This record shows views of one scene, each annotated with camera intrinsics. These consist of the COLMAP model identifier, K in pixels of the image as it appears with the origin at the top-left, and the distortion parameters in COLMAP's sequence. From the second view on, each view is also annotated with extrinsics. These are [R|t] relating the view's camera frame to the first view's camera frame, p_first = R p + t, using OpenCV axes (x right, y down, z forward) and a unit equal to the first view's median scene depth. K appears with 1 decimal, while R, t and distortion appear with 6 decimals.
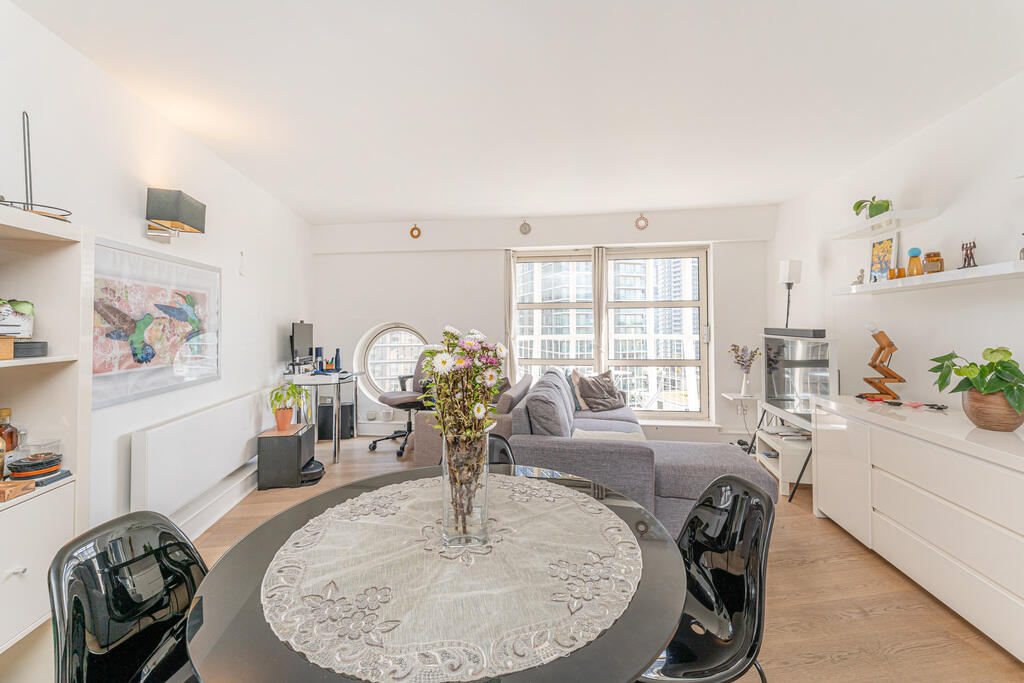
lens RADIAL K [[419.5, 0, 512.0], [0, 419.5, 320.0], [0, 0, 1]] dist [0.002561, 0.000065]
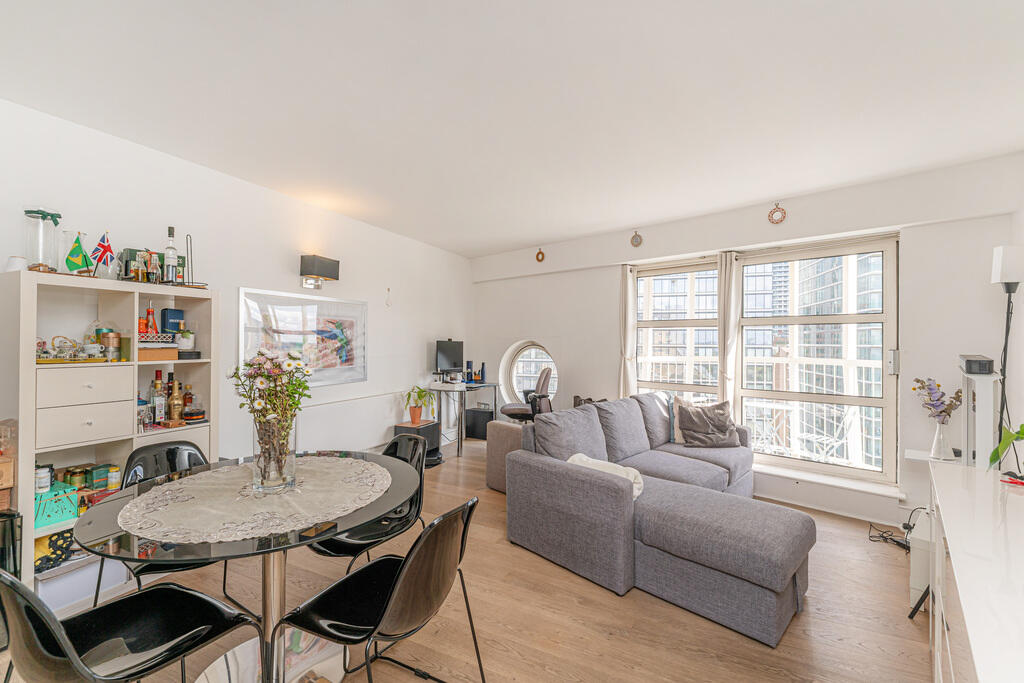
lens RADIAL K [[434.6, 0, 512.0], [0, 434.6, 341.5], [0, 0, 1]] dist [-0.001293, -0.000377]
pose [[0.818002, 0.009719, -0.575133, 0.363501], [-0.002352, 0.999905, 0.013552, -0.007539], [0.575210, -0.009733, 0.817948, 0.056657]]
